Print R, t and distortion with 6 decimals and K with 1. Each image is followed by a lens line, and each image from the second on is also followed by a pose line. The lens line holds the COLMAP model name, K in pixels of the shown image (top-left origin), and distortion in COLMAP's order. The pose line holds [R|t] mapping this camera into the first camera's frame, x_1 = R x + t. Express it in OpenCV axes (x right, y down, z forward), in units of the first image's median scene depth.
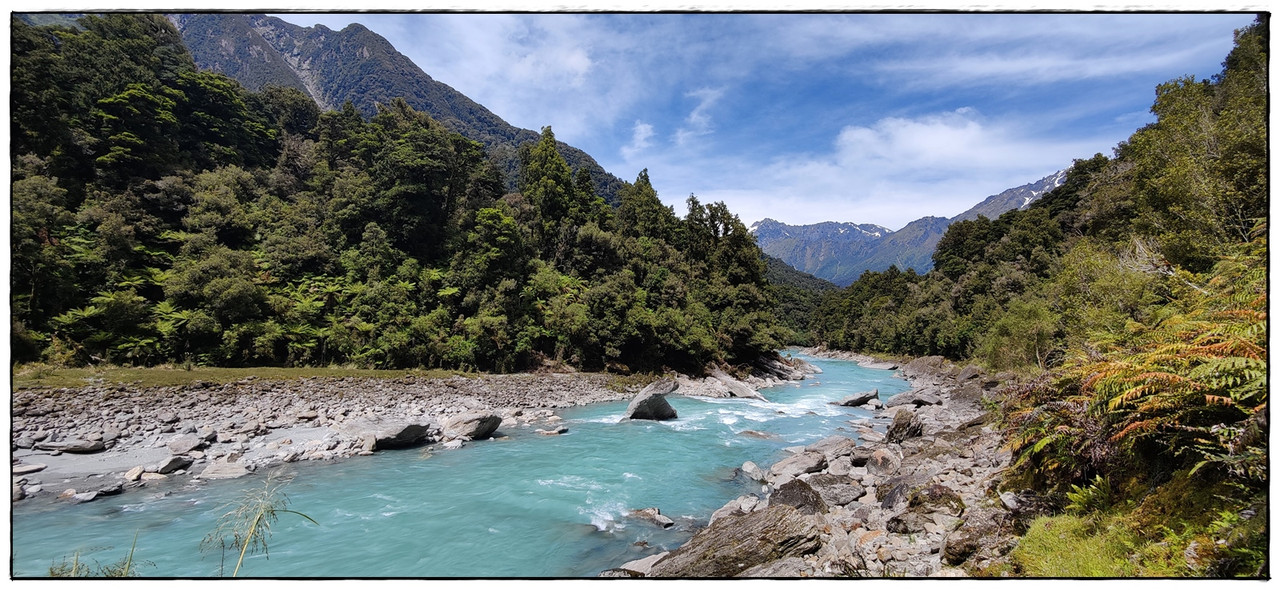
lens RADIAL K [[537.6, 0, 658.7], [0, 537.6, 309.7], [0, 0, 1]] dist [0.002051, -0.005853]
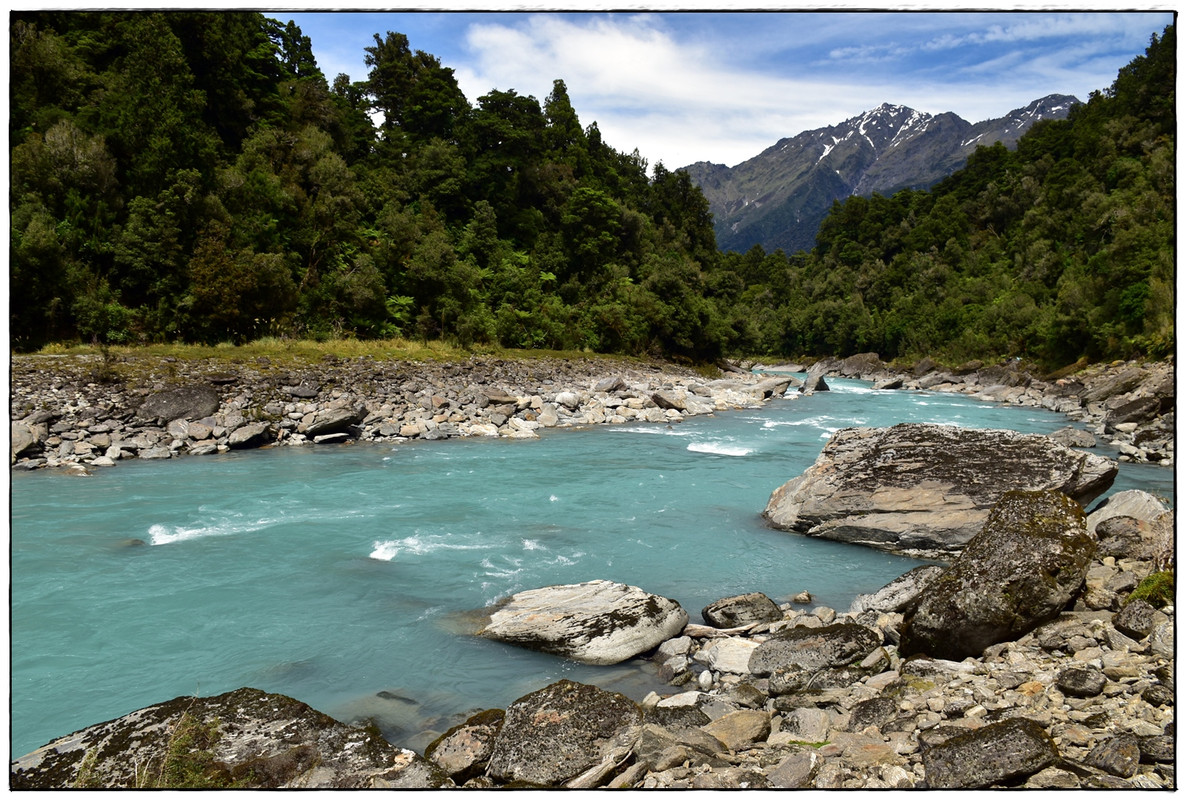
lens RADIAL K [[899.2, 0, 597.6], [0, 899.2, 419.1], [0, 0, 1]] dist [-0.145642, 0.097315]
pose [[0.934774, -0.036798, 0.353332, -0.393099], [-0.010370, 0.991370, 0.130681, 0.002784], [-0.355091, -0.125821, 0.926326, -0.225390]]
